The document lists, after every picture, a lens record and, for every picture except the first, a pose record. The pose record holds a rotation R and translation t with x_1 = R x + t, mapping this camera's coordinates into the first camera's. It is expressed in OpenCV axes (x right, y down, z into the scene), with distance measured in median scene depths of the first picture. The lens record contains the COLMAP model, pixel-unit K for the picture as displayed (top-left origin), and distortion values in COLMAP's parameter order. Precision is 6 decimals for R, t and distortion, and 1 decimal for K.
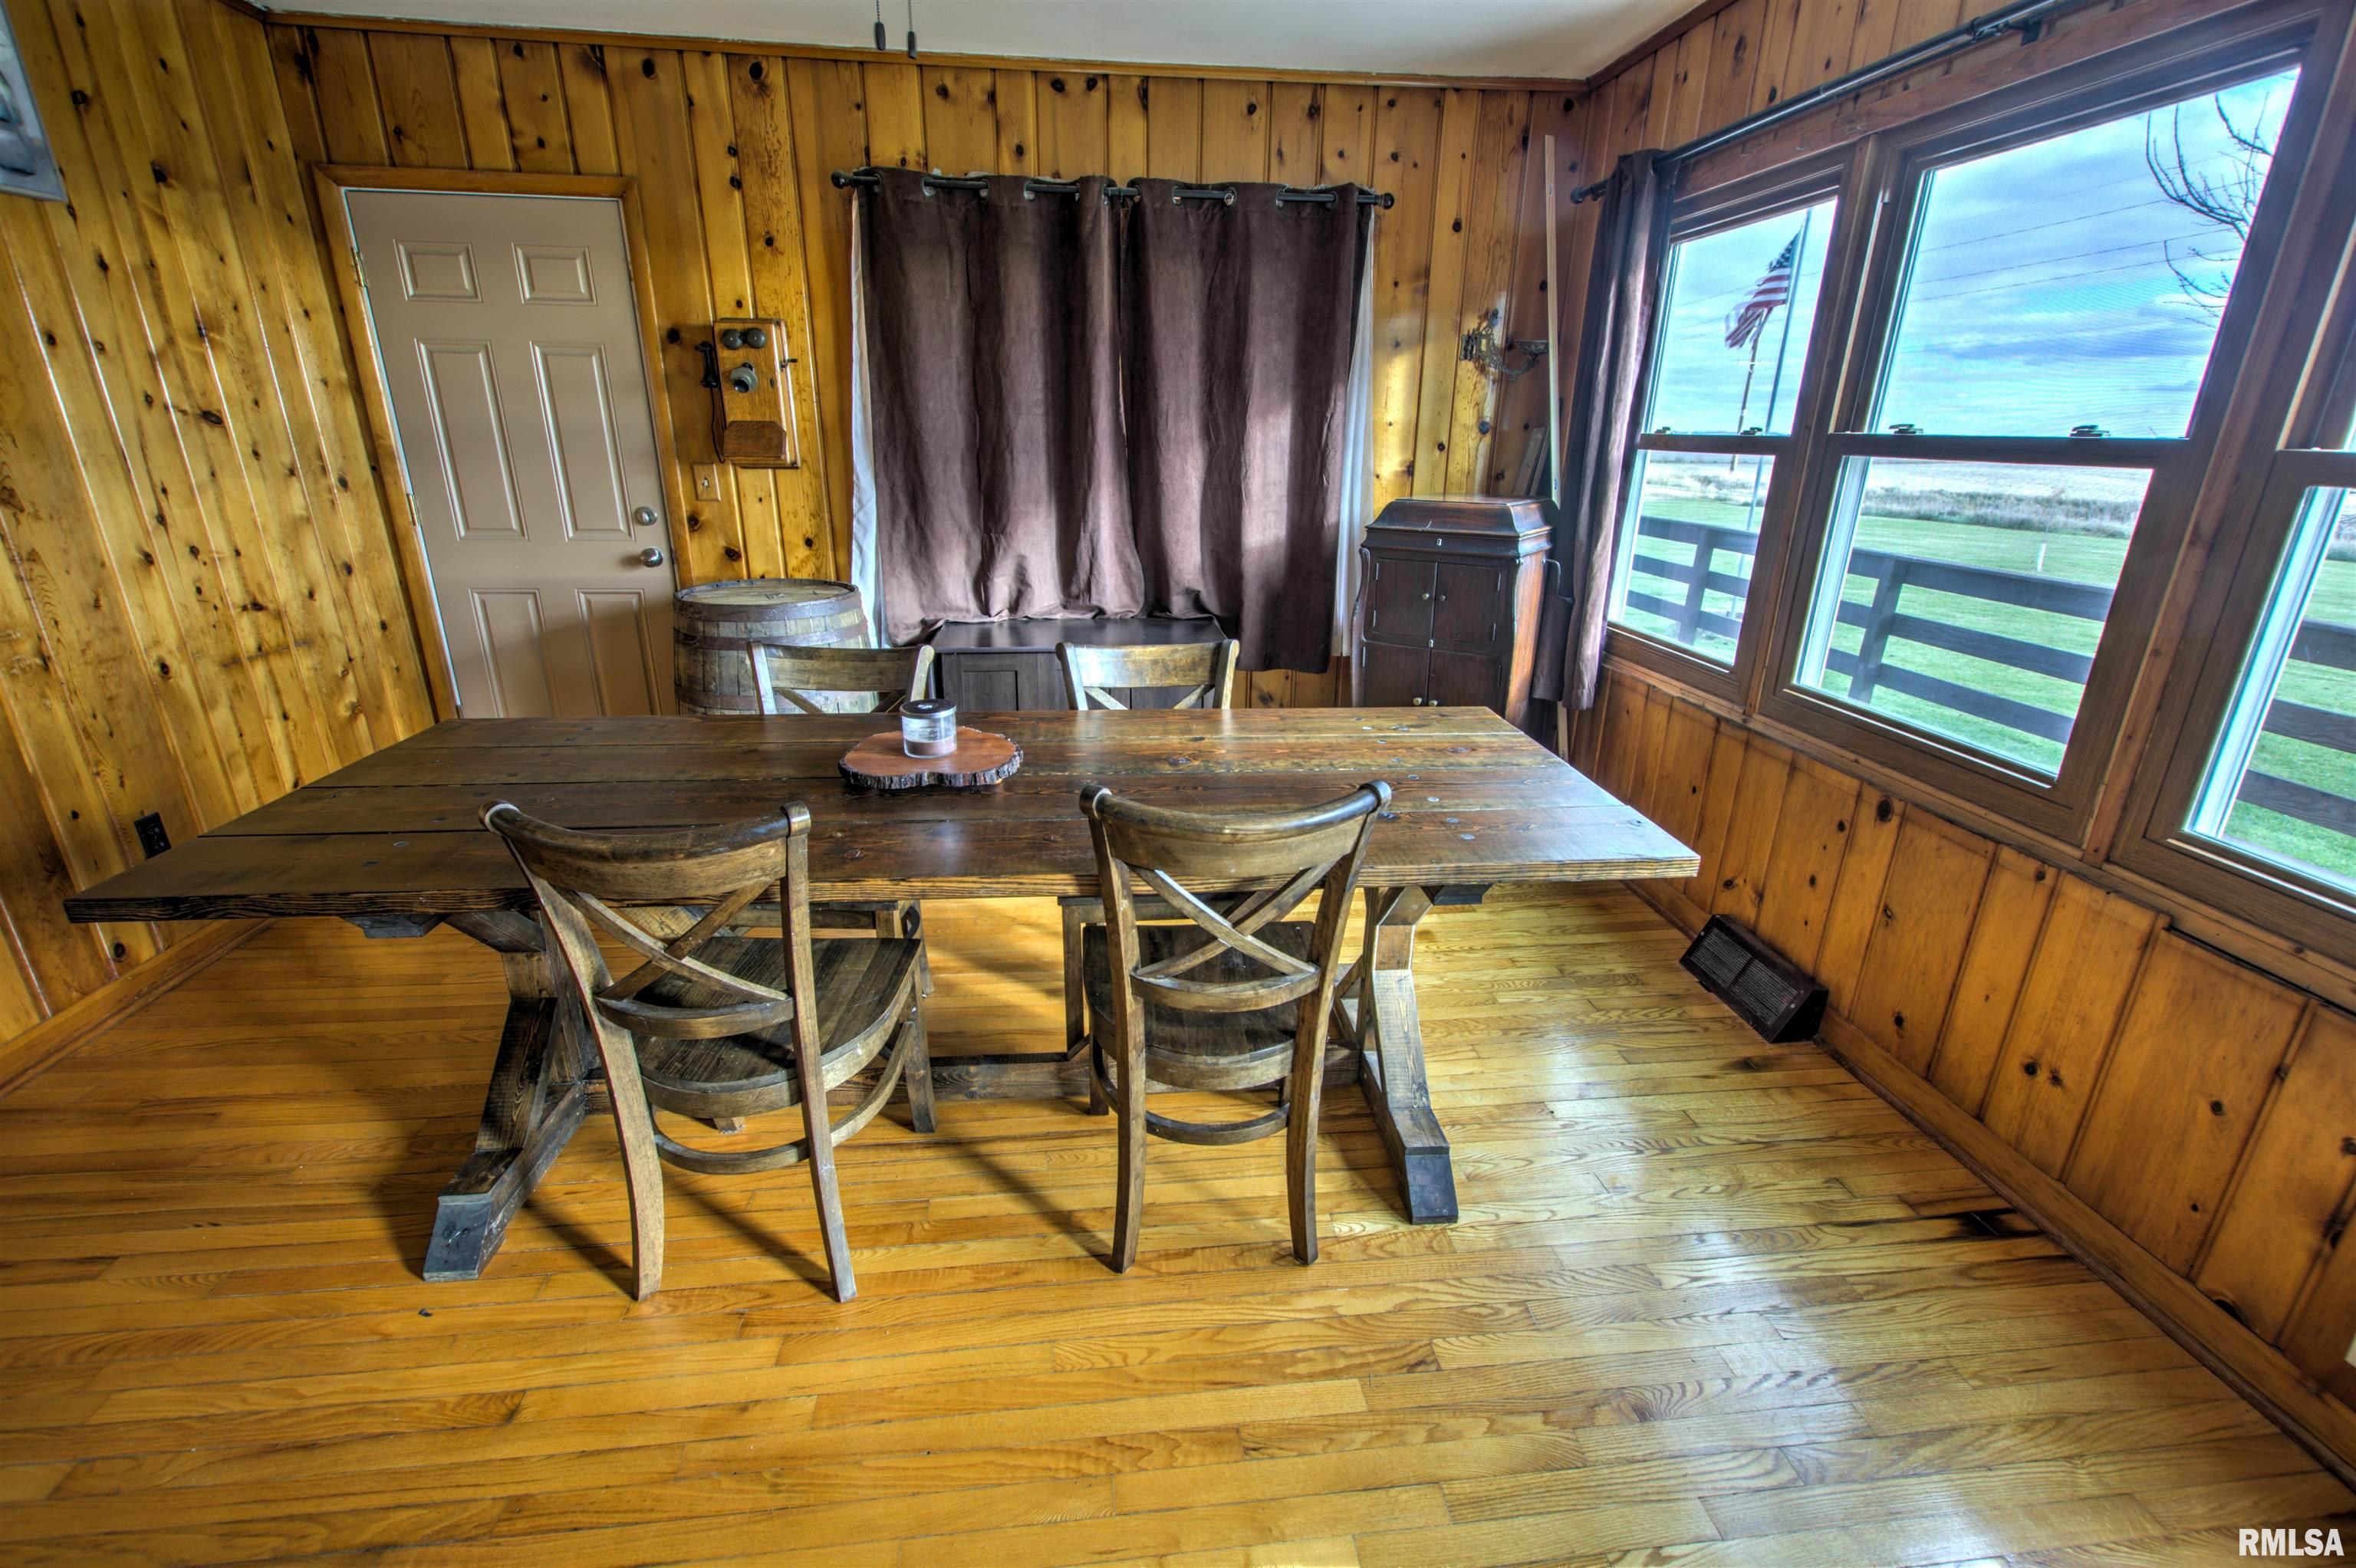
lens RADIAL K [[1016.6, 0, 1178.5], [0, 1016.6, 778.4], [0, 0, 1]] dist [0.003656, 0.000015]
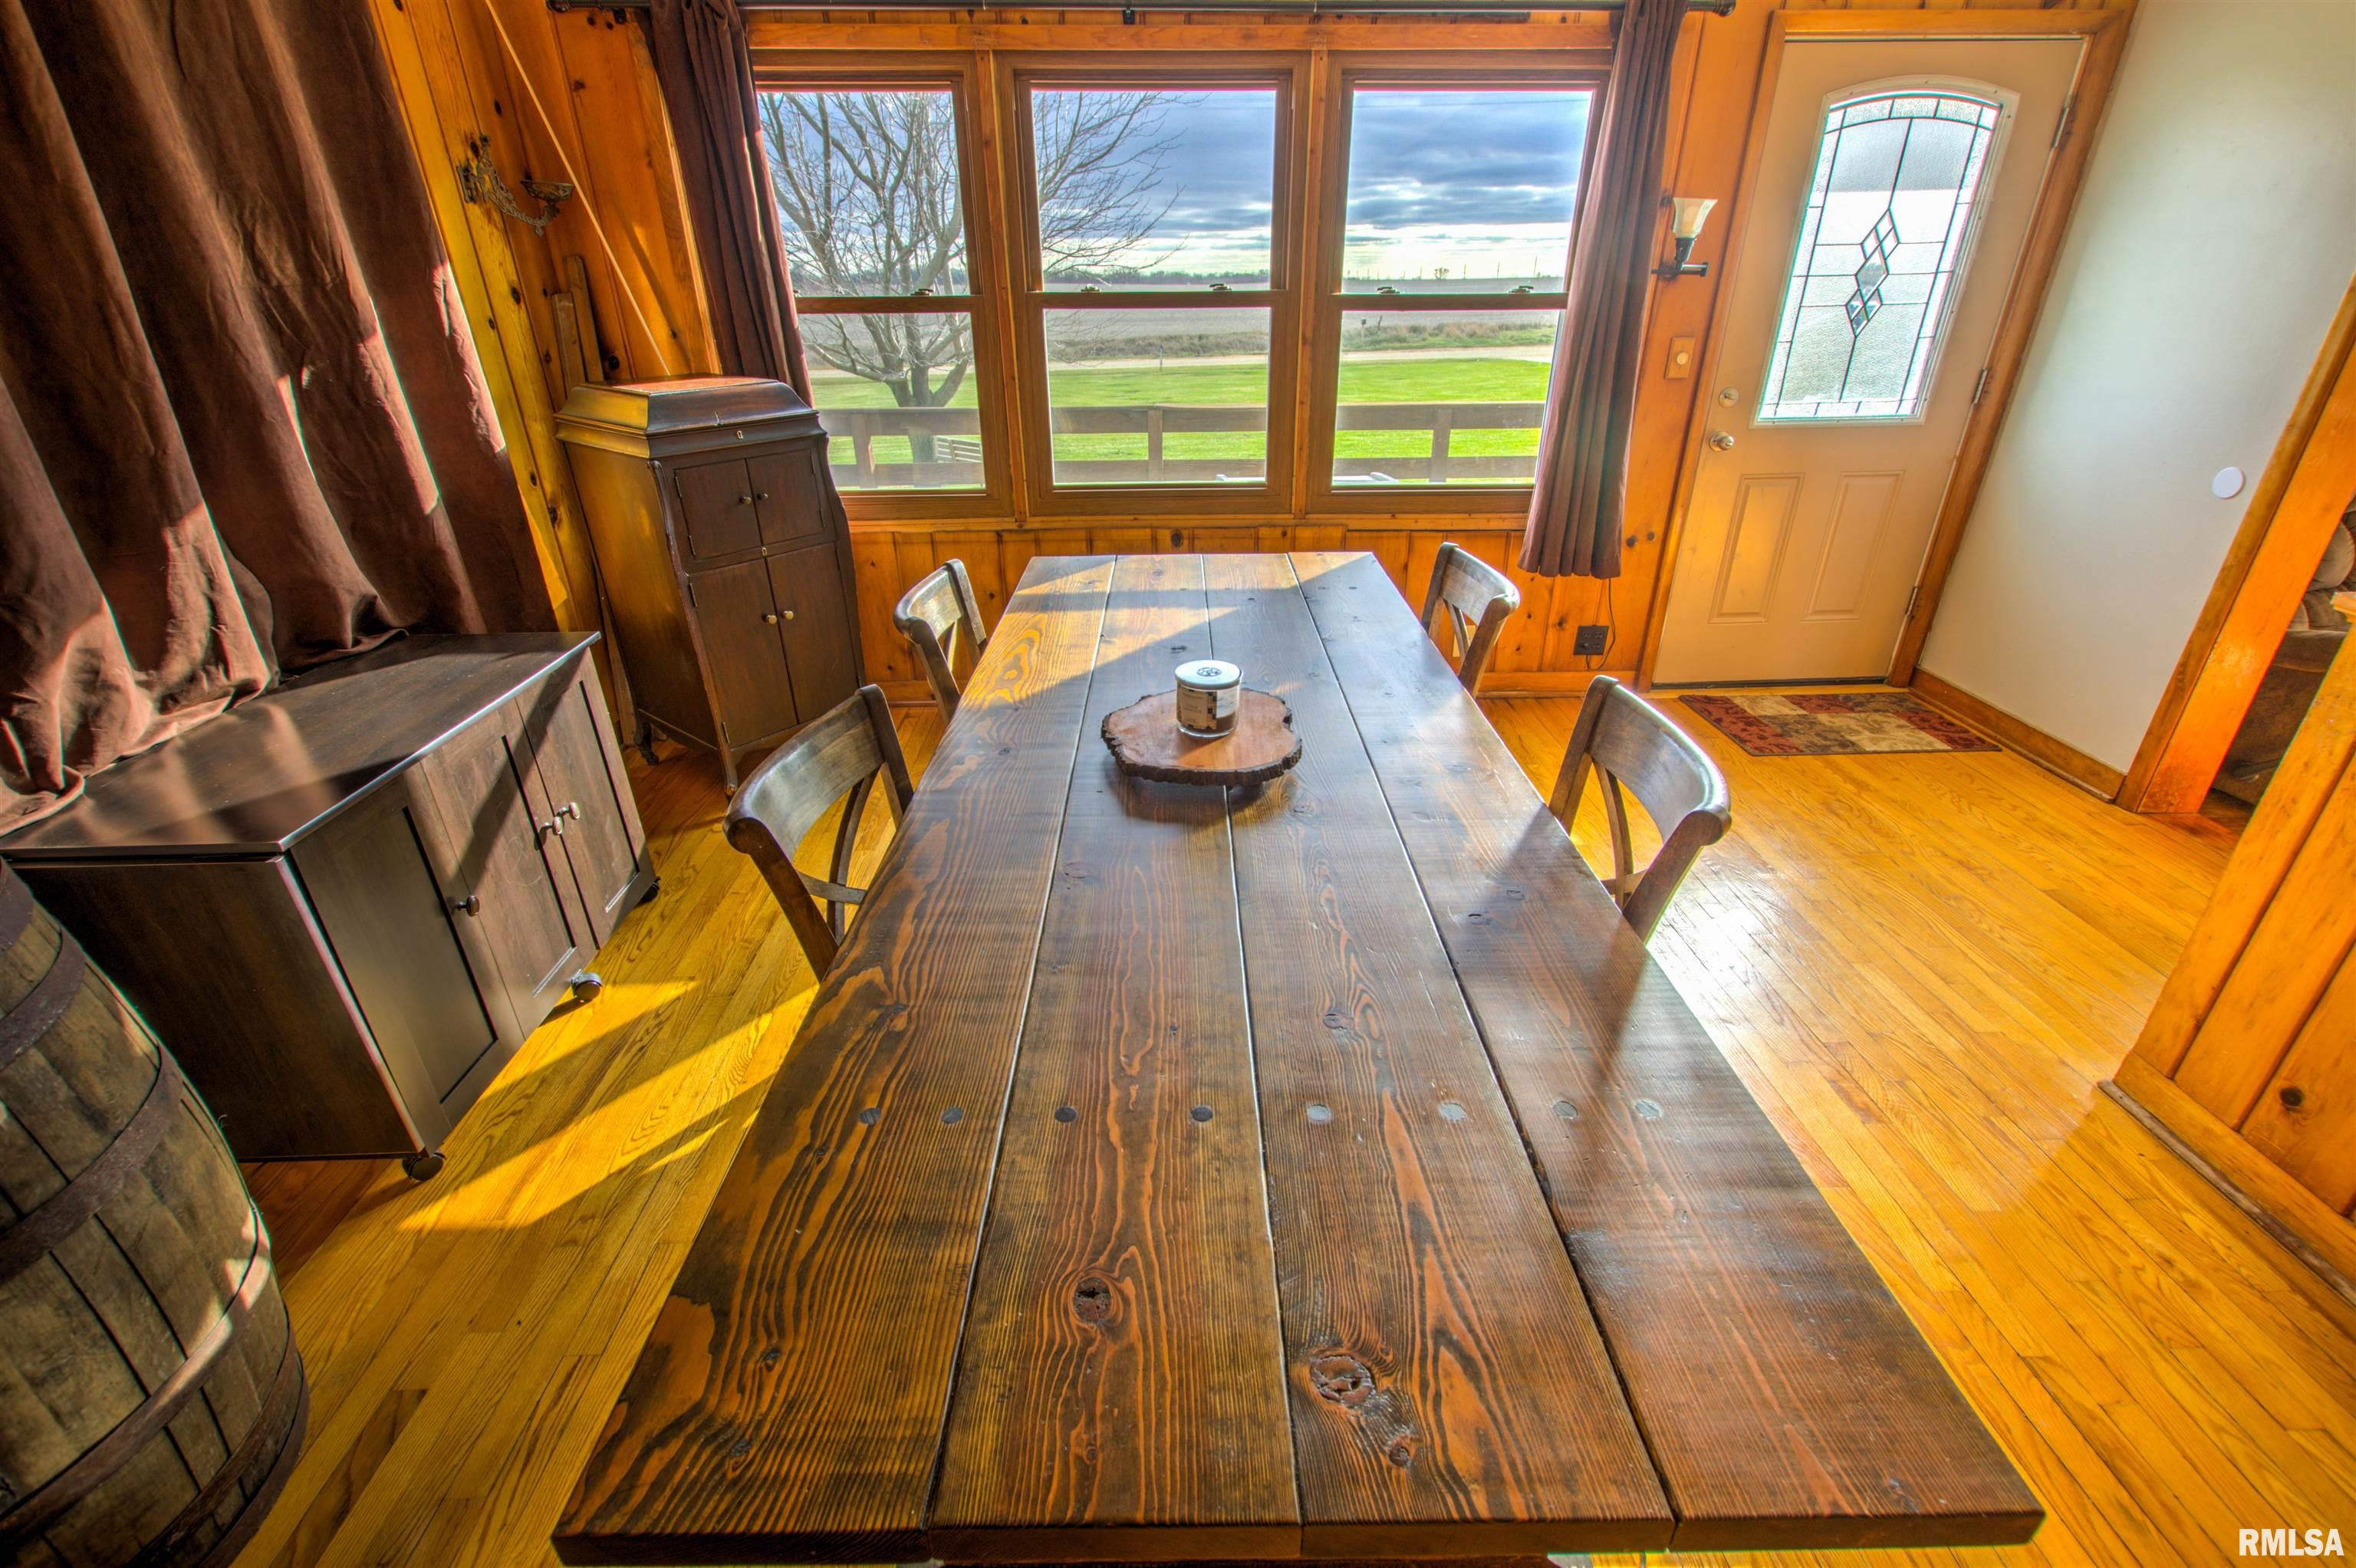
lens RADIAL K [[1016.6, 0, 1178.5], [0, 1016.6, 778.4], [0, 0, 1]] dist [0.003656, 0.000015]
pose [[0.085882, -0.457542, 0.885031, -0.720233], [0.338062, 0.848994, 0.406107, -0.243920], [-0.937197, 0.264318, 0.227591, 0.615153]]
